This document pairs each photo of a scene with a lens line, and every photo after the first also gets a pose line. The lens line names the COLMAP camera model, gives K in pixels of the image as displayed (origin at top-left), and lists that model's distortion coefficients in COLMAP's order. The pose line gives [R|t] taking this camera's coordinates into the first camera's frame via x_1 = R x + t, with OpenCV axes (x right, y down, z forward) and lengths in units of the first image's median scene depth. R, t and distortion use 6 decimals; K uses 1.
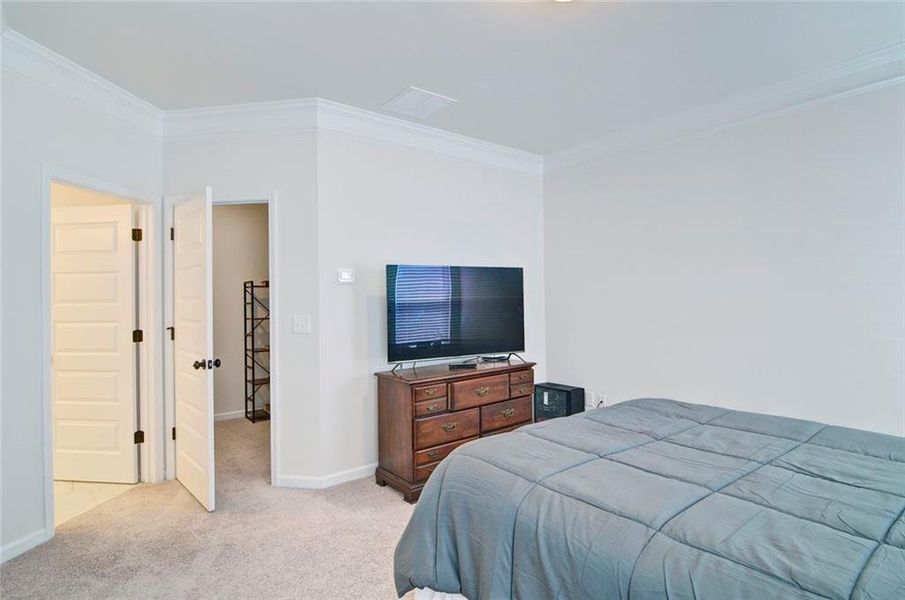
lens RADIAL K [[438.6, 0, 459.6], [0, 438.6, 304.8], [0, 0, 1]] dist [-0.004126, -0.013659]
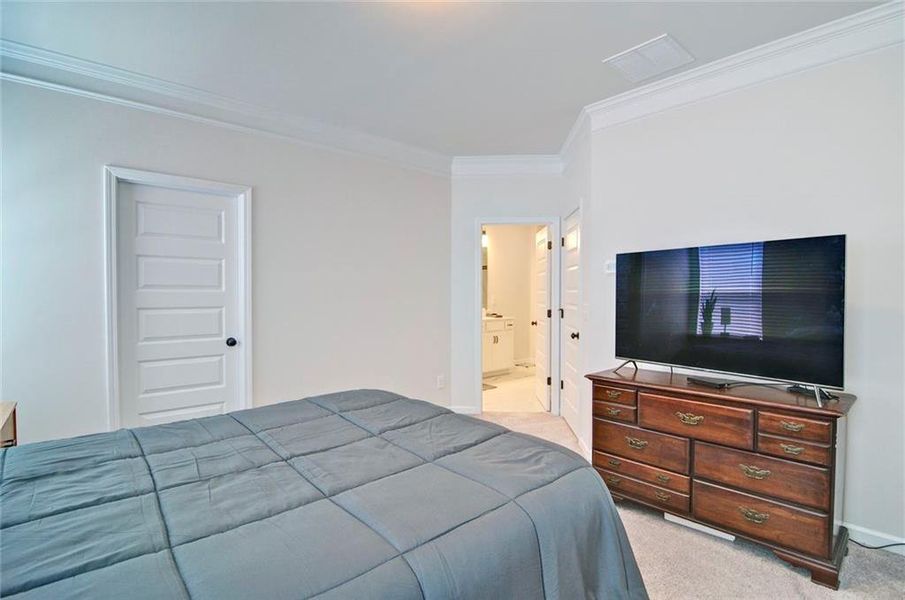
lens RADIAL K [[438.6, 0, 459.6], [0, 438.6, 304.8], [0, 0, 1]] dist [-0.004126, -0.013659]
pose [[0.093234, 0.042459, -0.994738, 0.701417], [0.004202, 0.999065, 0.043038, -0.023943], [0.995635, -0.008192, 0.092968, 0.536292]]
